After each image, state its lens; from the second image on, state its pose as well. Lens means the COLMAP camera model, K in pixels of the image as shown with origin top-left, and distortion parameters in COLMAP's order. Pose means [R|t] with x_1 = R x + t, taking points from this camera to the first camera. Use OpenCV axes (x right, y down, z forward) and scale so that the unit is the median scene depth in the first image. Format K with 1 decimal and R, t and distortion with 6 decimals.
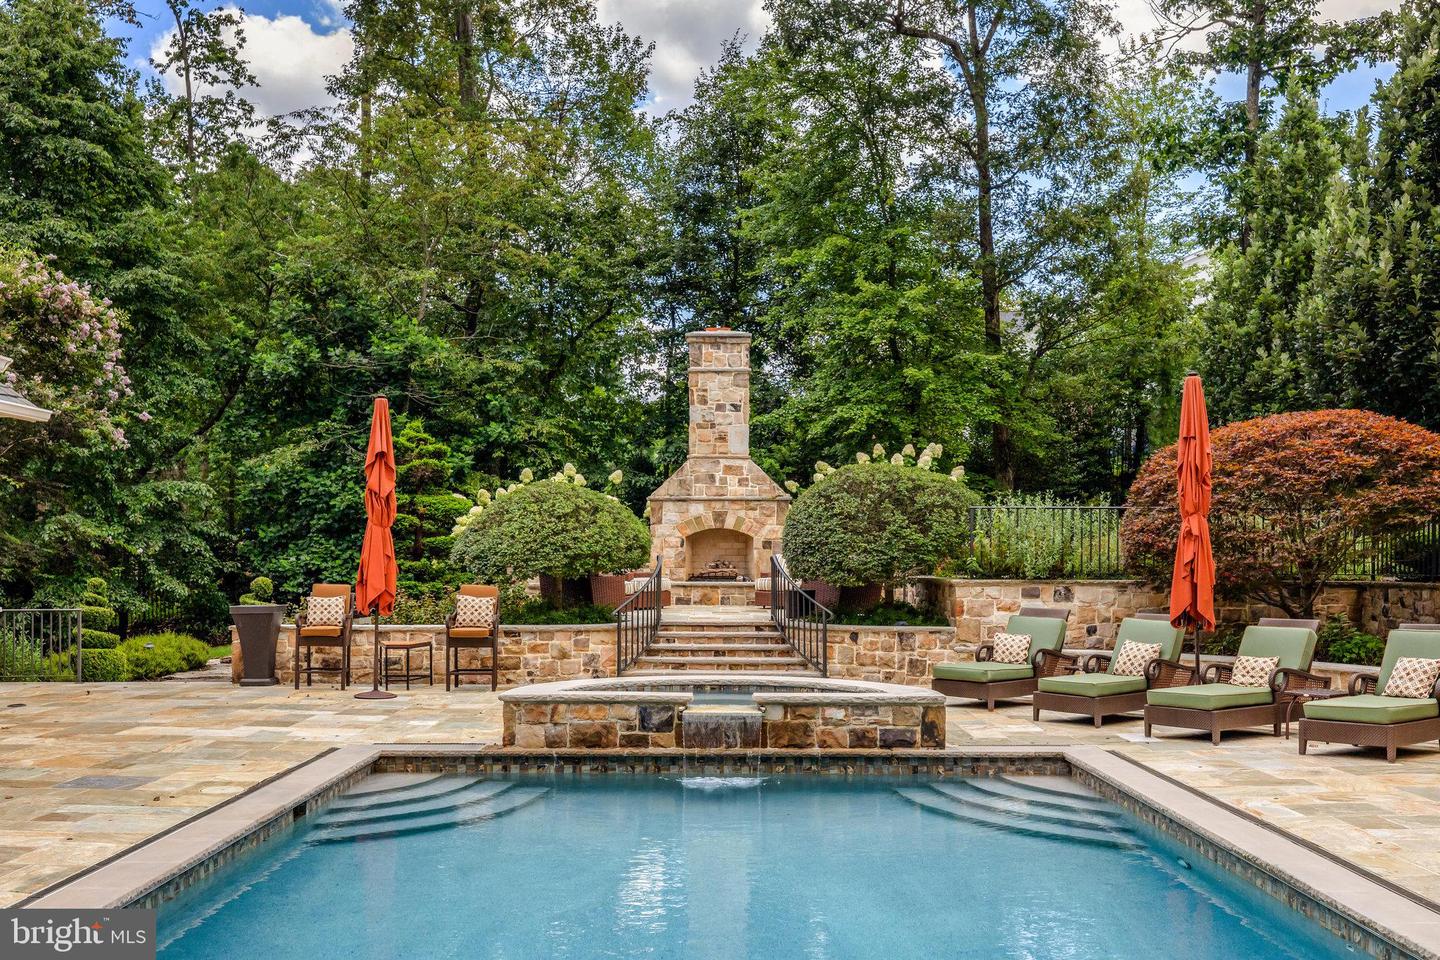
lens RADIAL K [[1402.3, 0, 701.2], [0, 1402.3, 579.2], [0, 0, 1]] dist [-0.002540, 0.000000]
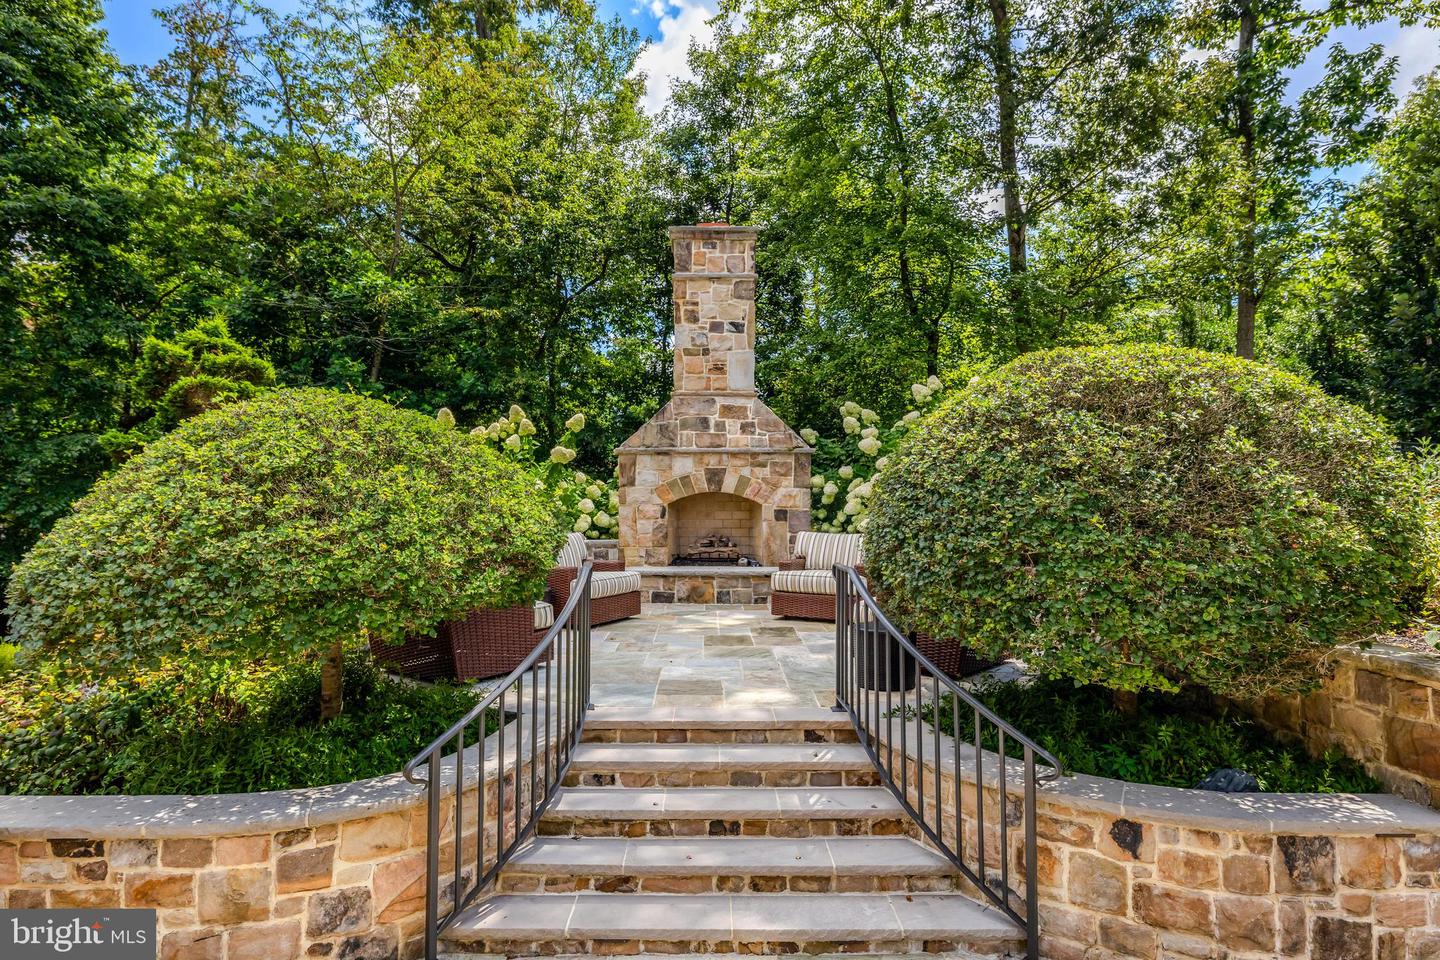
lens RADIAL K [[847.3, 0, 721.0], [0, 847.3, 482.2], [0, 0, 1]] dist [-0.000960, -0.000720]
pose [[0.999624, 0.000063, 0.027410, 0.004211], [0.000922, 0.999354, -0.035919, -0.026112], [-0.027395, 0.035931, 0.998979, 0.572108]]
